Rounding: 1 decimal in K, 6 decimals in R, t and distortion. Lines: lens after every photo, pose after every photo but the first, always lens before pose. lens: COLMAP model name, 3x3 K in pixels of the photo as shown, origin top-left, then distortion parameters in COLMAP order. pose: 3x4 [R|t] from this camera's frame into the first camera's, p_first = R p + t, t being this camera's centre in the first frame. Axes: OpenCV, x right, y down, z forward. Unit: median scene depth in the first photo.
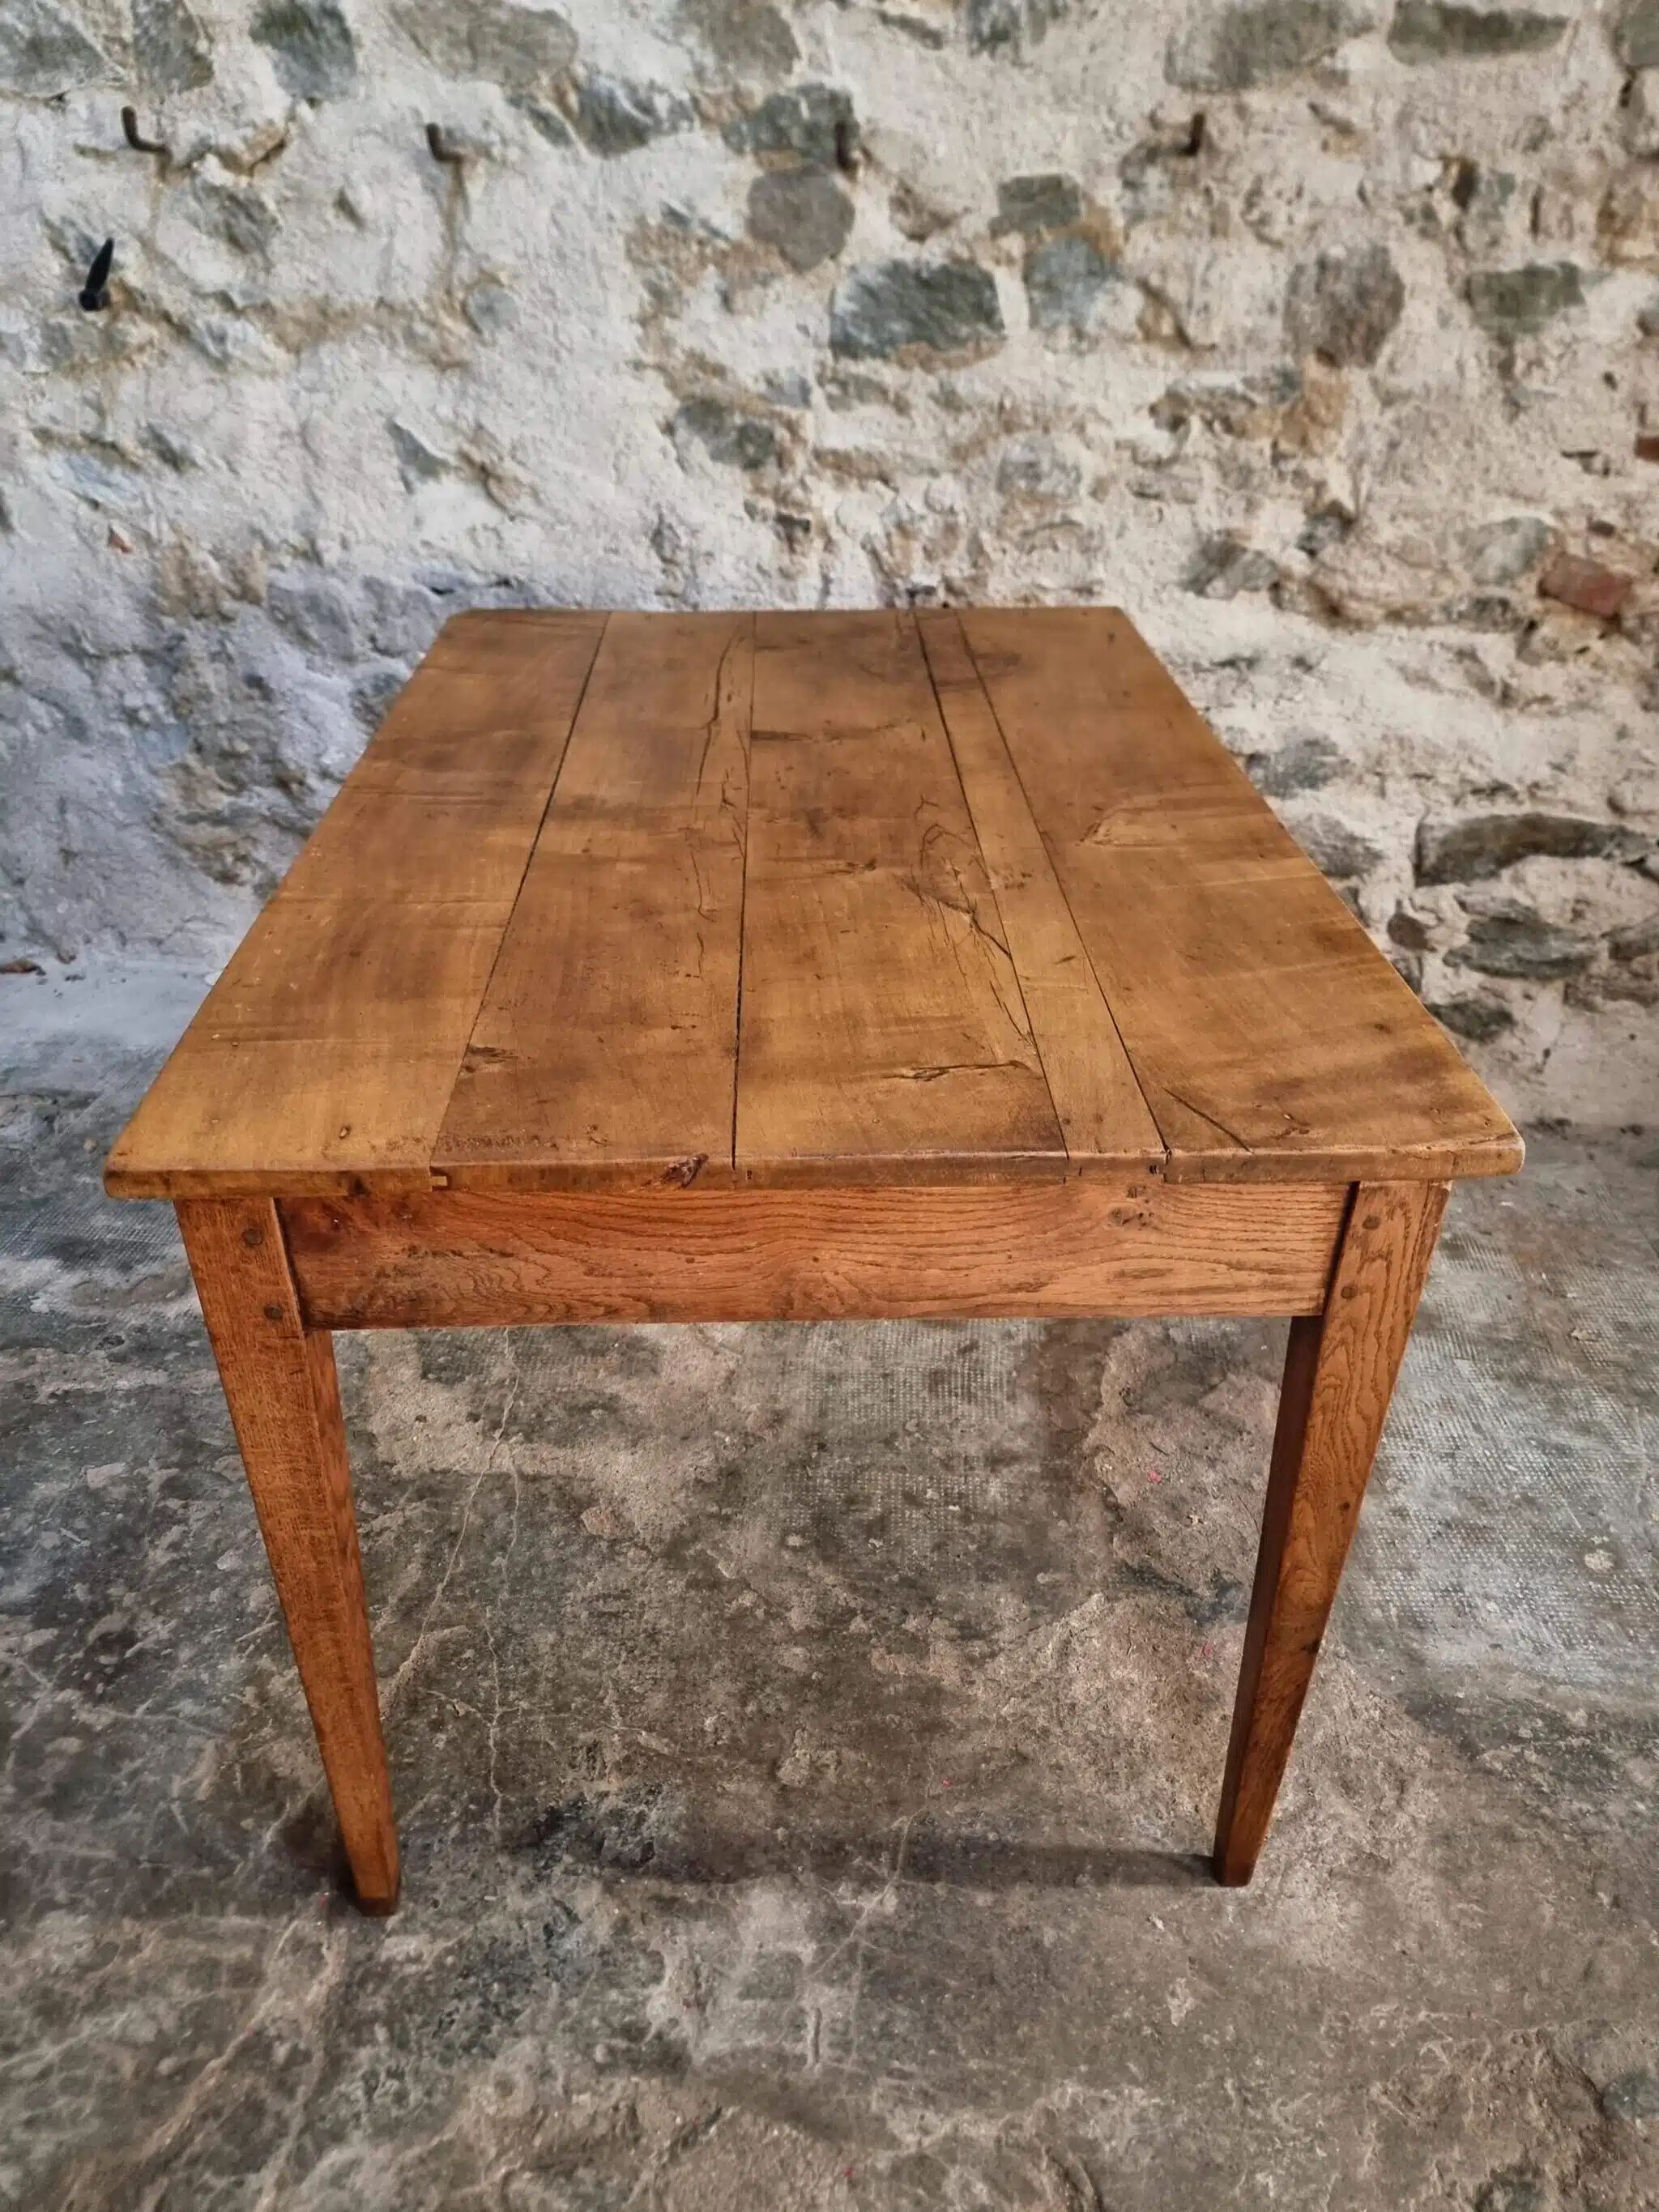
lens RADIAL K [[1569.4, 0, 796.8], [0, 1569.4, 1128.6], [0, 0, 1]] dist [0.051844, -0.050985]
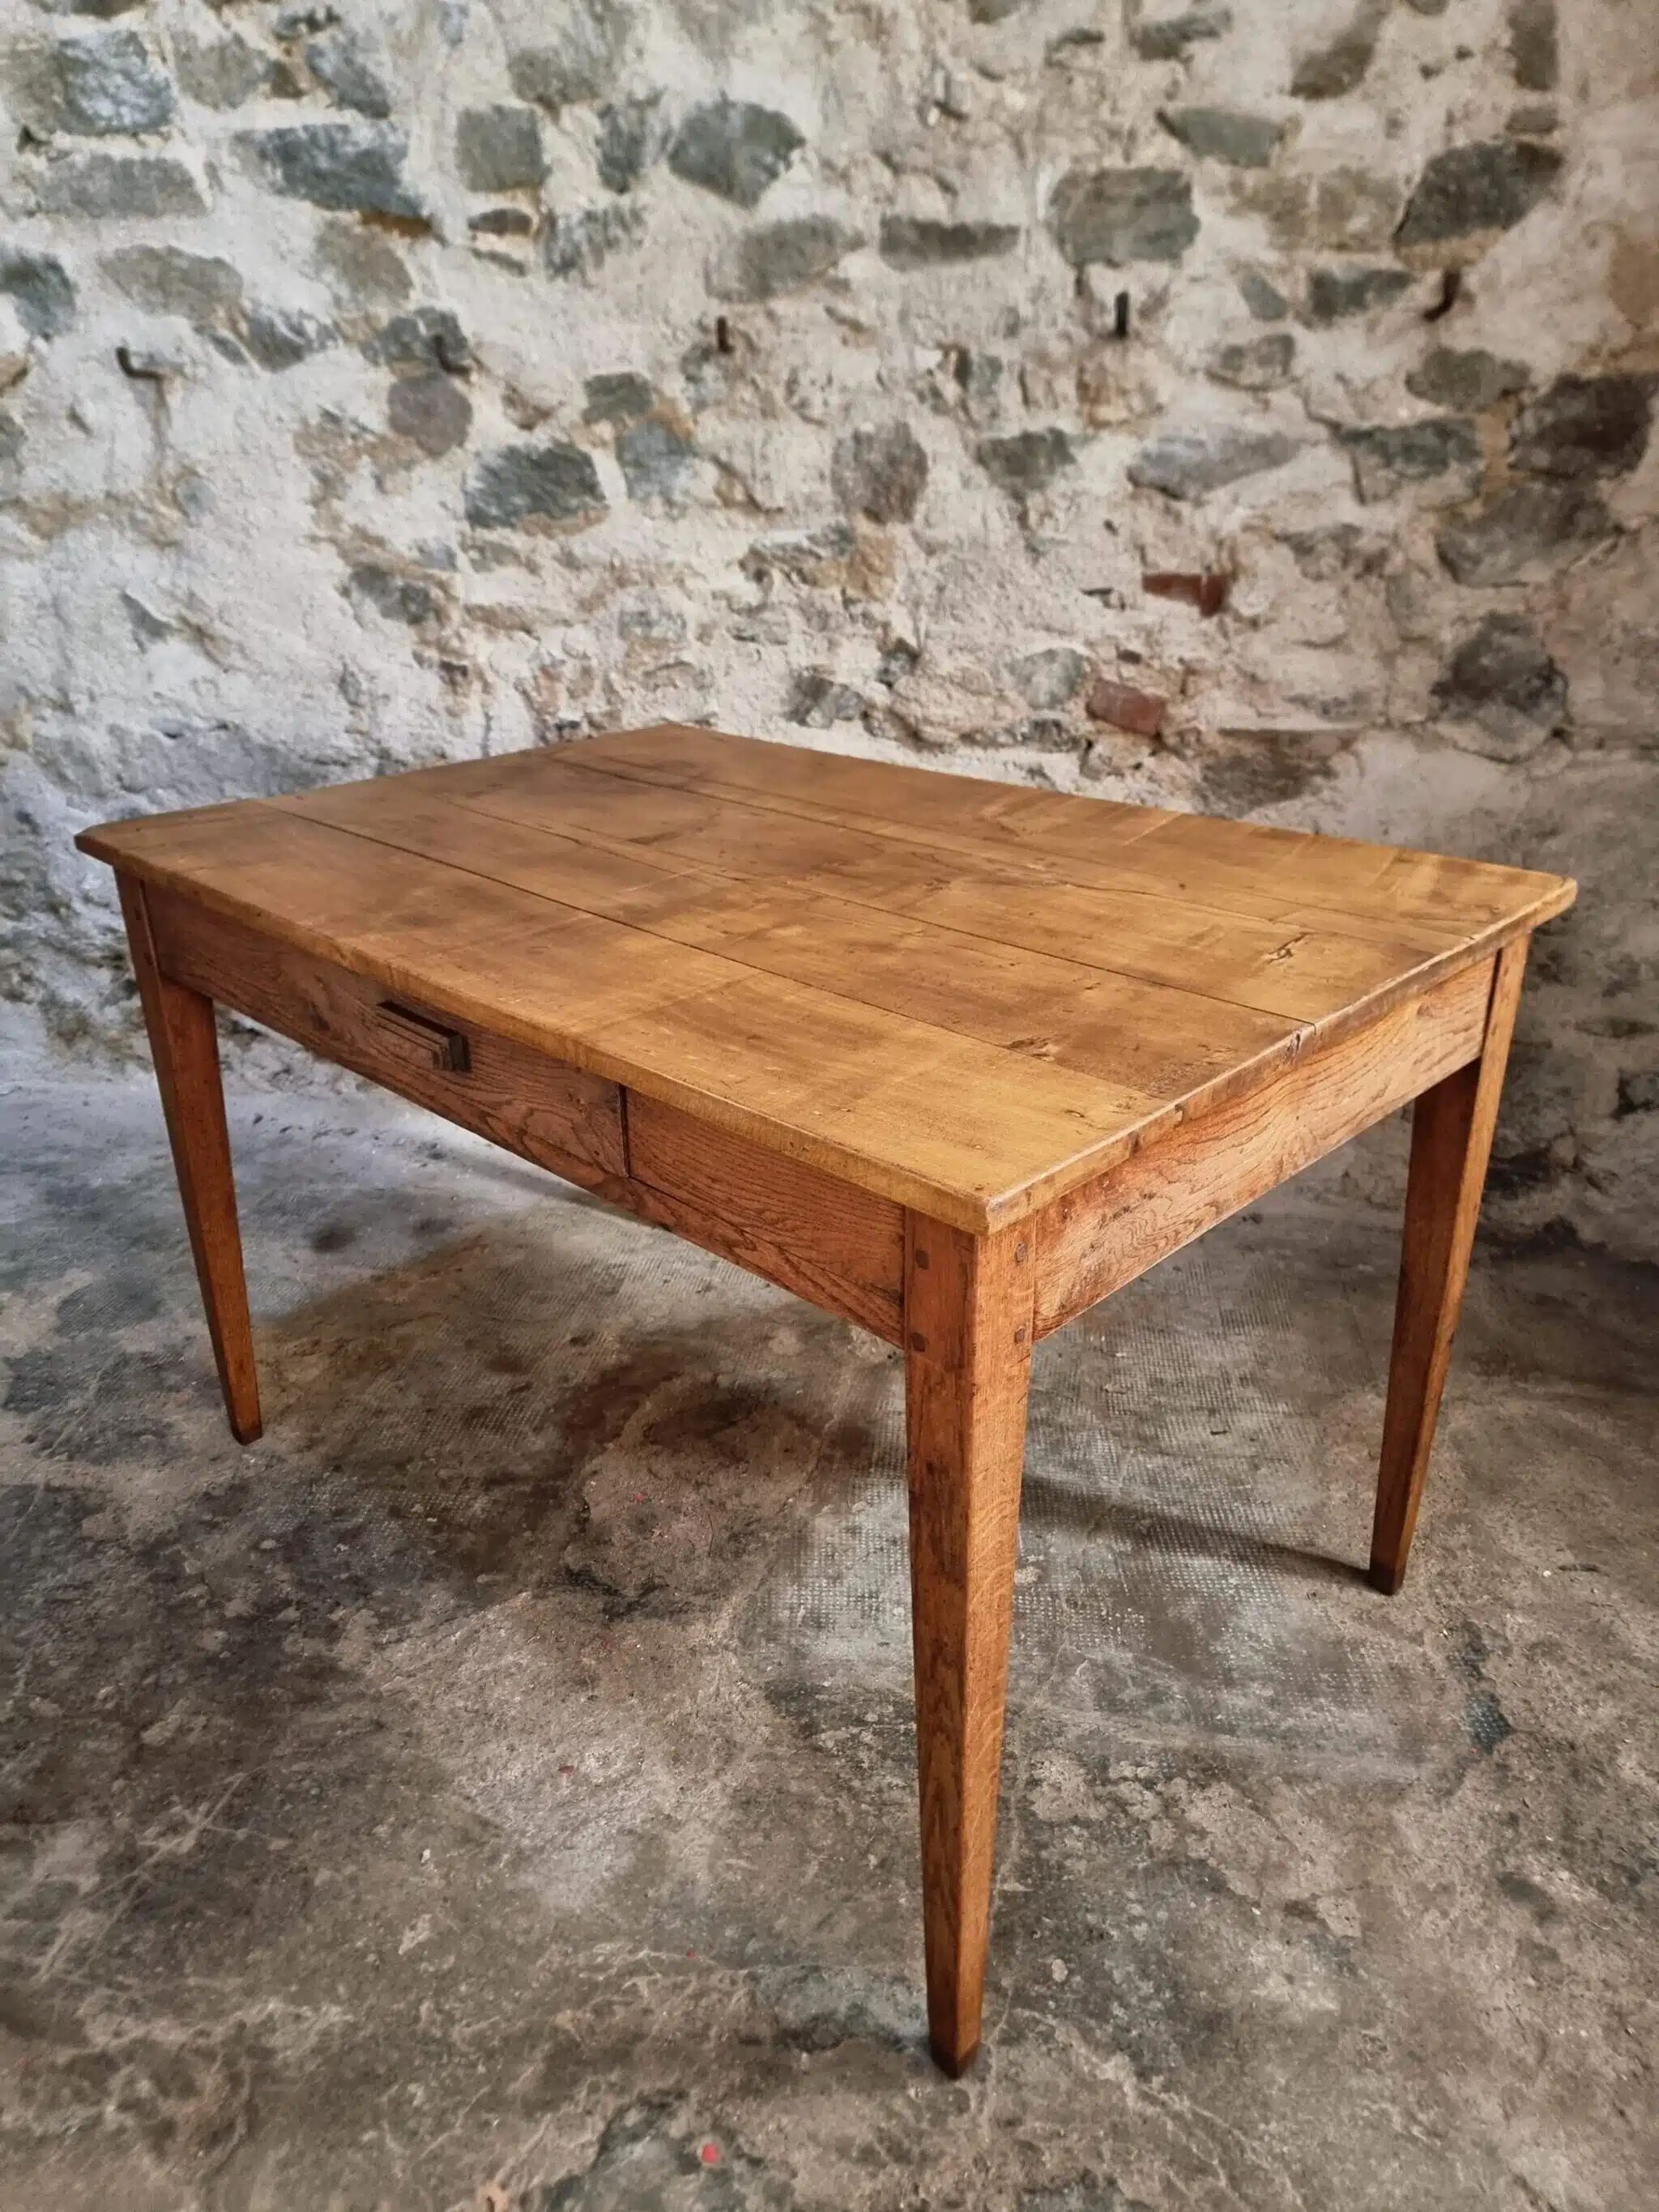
lens RADIAL K [[1570.2, 0, 803.0], [0, 1570.2, 1109.2], [0, 0, 1]] dist [0.063116, -0.066557]
pose [[0.997501, 0.003365, -0.070576, 0.349614], [-0.014142, 0.988162, -0.152760, 0.105725], [0.069226, 0.153376, 0.985740, -0.057415]]
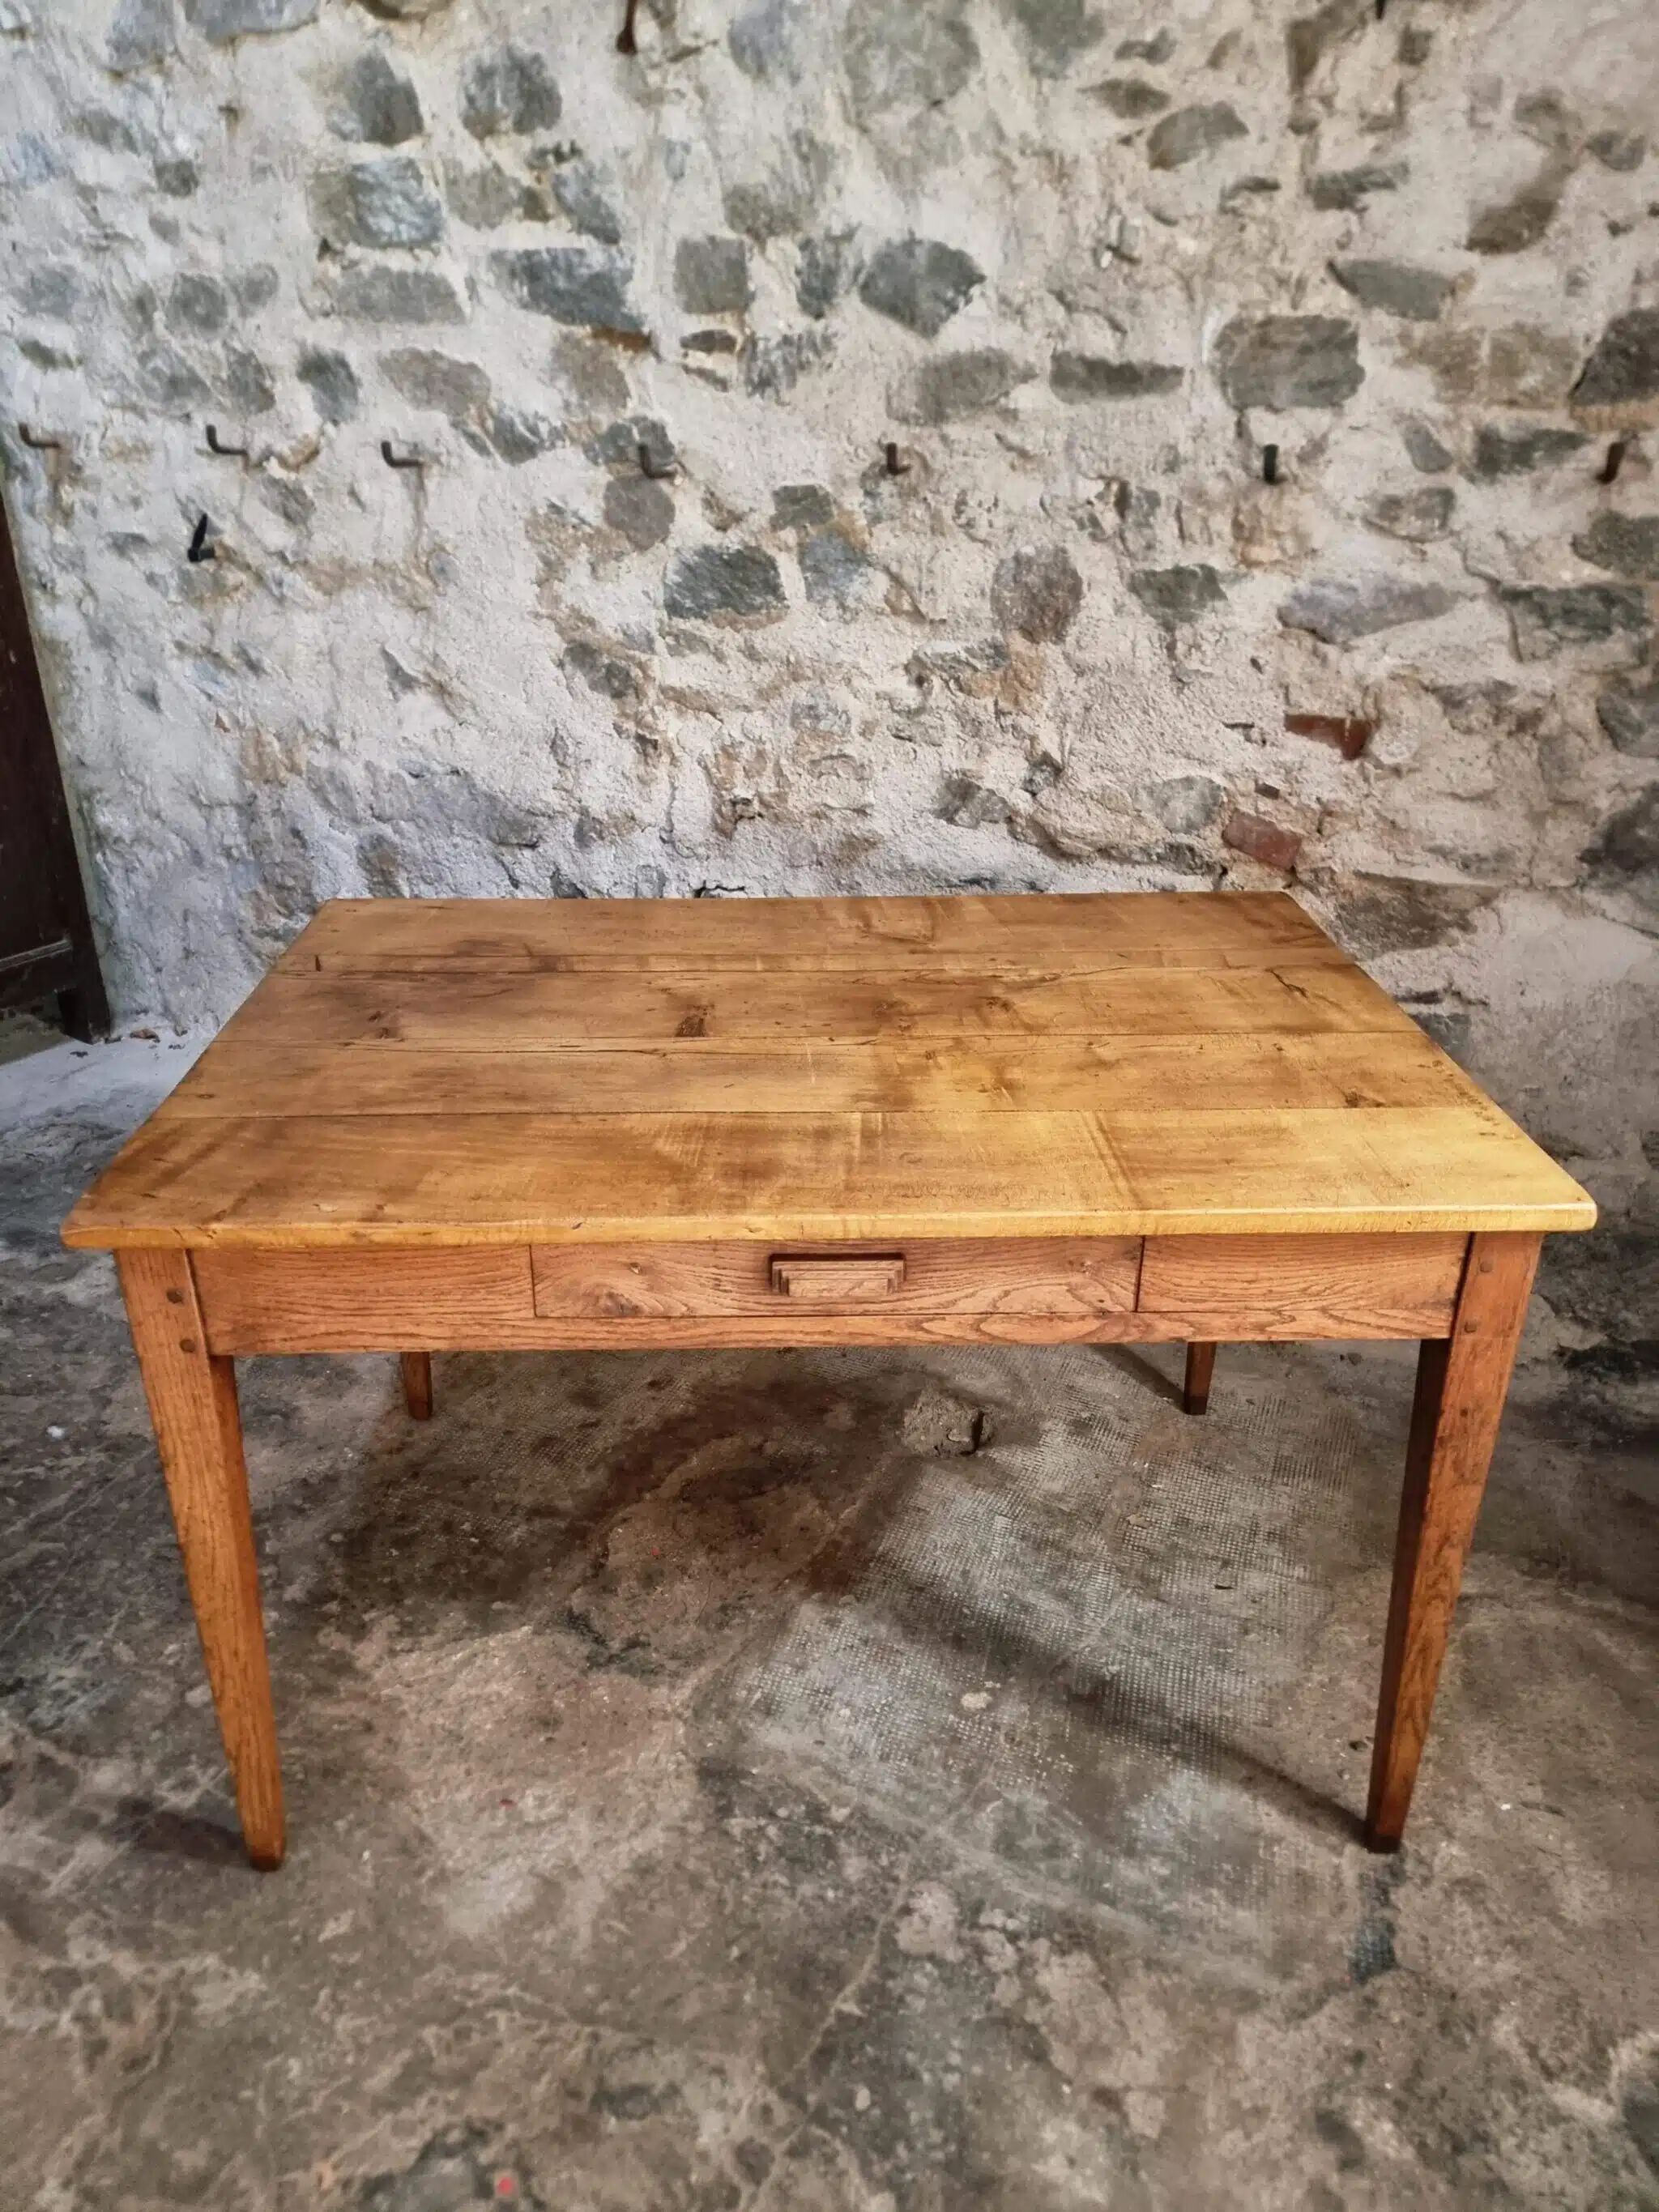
lens RADIAL K [[1553.8, 0, 802.9], [0, 1553.8, 1102.7], [0, 0, 1]] dist [0.069598, -0.071236]
pose [[0.951766, 0.123996, -0.280653, 0.519565], [-0.158735, 0.981770, -0.104555, 0.000817], [0.262572, 0.144061, 0.954098, -0.091735]]
